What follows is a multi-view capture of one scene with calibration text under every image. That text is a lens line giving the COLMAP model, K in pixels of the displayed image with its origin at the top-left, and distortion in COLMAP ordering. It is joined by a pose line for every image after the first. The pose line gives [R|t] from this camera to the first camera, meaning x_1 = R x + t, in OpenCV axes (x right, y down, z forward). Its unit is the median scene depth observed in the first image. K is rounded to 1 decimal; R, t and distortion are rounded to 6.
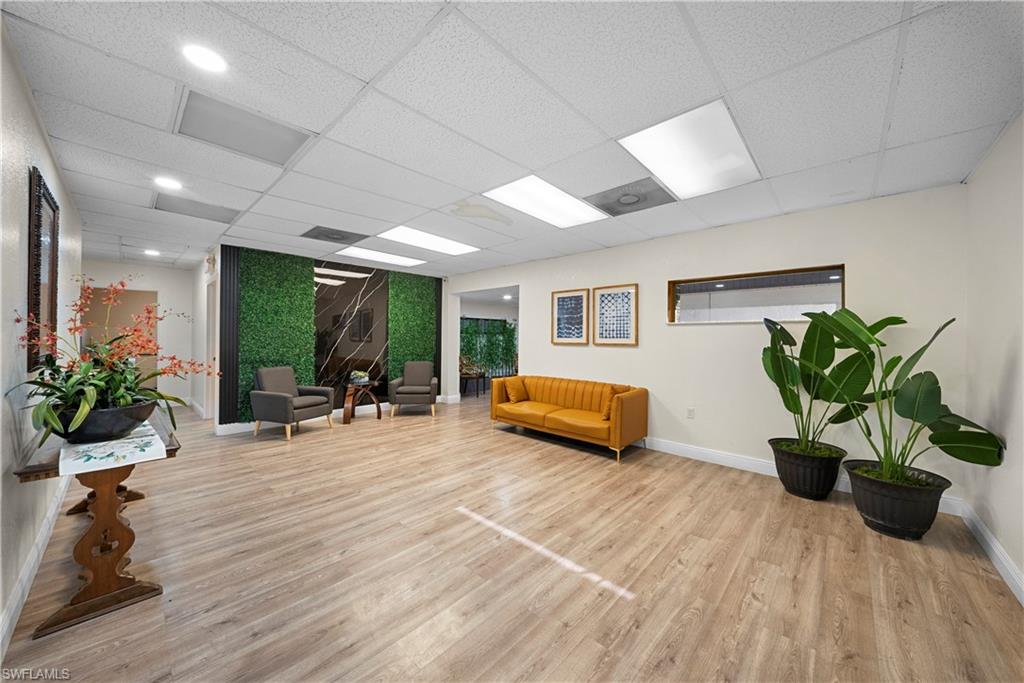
lens RADIAL K [[357.9, 0, 512.7], [0, 357.9, 336.0], [0, 0, 1]] dist [0.007353, -0.006624]
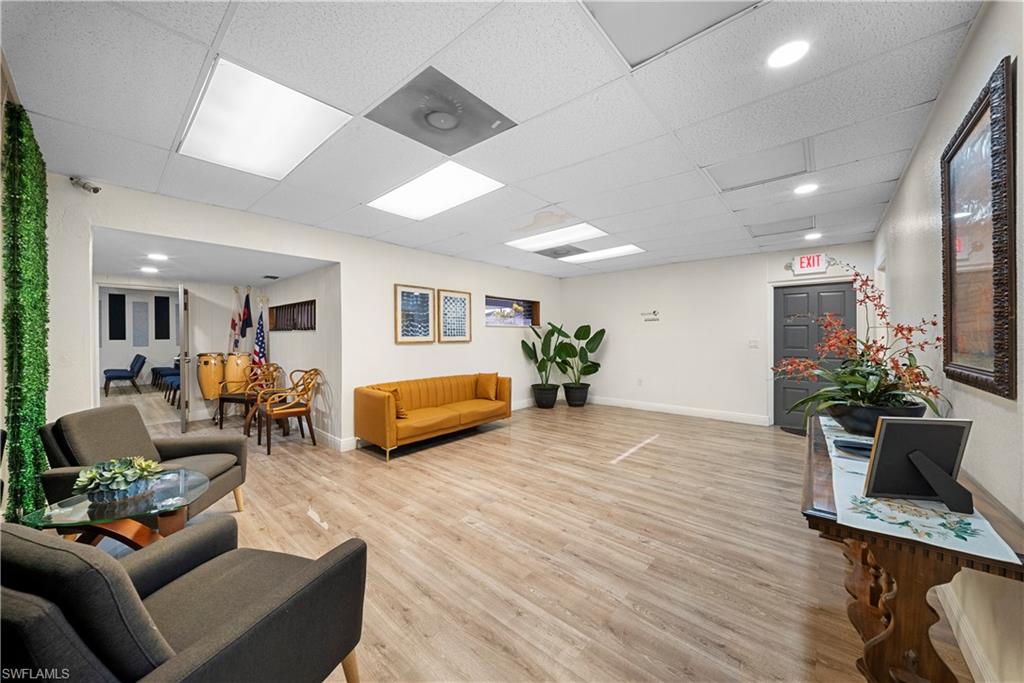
lens RADIAL K [[357.9, 0, 512.7], [0, 357.9, 336.0], [0, 0, 1]] dist [0.007353, -0.006624]
pose [[-0.029868, -0.010421, 0.999500, -0.905770], [-0.001284, 0.999945, 0.010387, -0.006346], [-0.999553, -0.000973, -0.029880, 0.869679]]
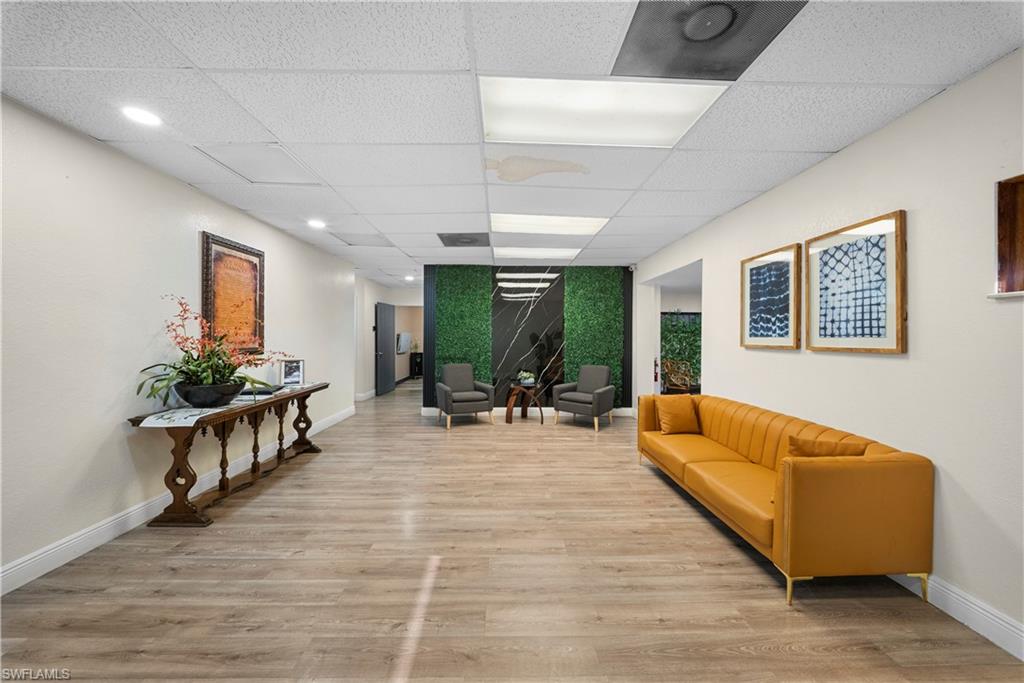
lens RADIAL K [[357.9, 0, 512.7], [0, 357.9, 336.0], [0, 0, 1]] dist [0.007353, -0.006624]
pose [[0.695955, -0.008198, -0.718039, 0.322020], [0.005482, 0.999966, -0.006104, 0.005508], [0.718065, 0.000312, 0.695976, 0.355786]]
